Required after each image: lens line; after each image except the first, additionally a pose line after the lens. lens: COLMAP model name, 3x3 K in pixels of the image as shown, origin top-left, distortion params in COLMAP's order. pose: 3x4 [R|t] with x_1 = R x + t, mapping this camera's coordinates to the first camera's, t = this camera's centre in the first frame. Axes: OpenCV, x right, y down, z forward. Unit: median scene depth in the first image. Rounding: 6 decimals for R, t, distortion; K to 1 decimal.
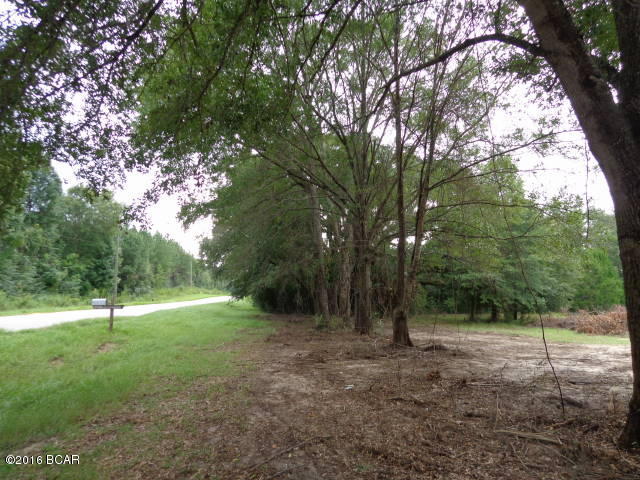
lens RADIAL K [[452.4, 0, 321.0], [0, 452.4, 239.8], [0, 0, 1]] dist [0.001623, 0.006045]
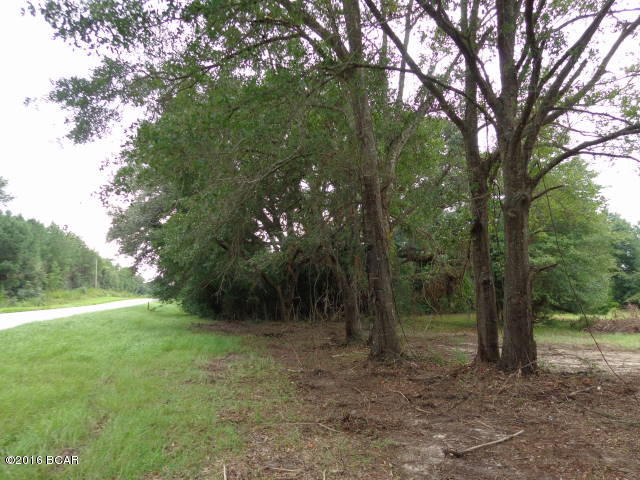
lens RADIAL K [[452.4, 0, 321.0], [0, 452.4, 239.8], [0, 0, 1]] dist [0.001623, 0.006045]
pose [[0.983709, 0.007636, 0.179605, -0.036471], [-0.007156, 0.999969, -0.003319, 0.017901], [-0.179625, 0.001979, 0.983733, 0.130136]]
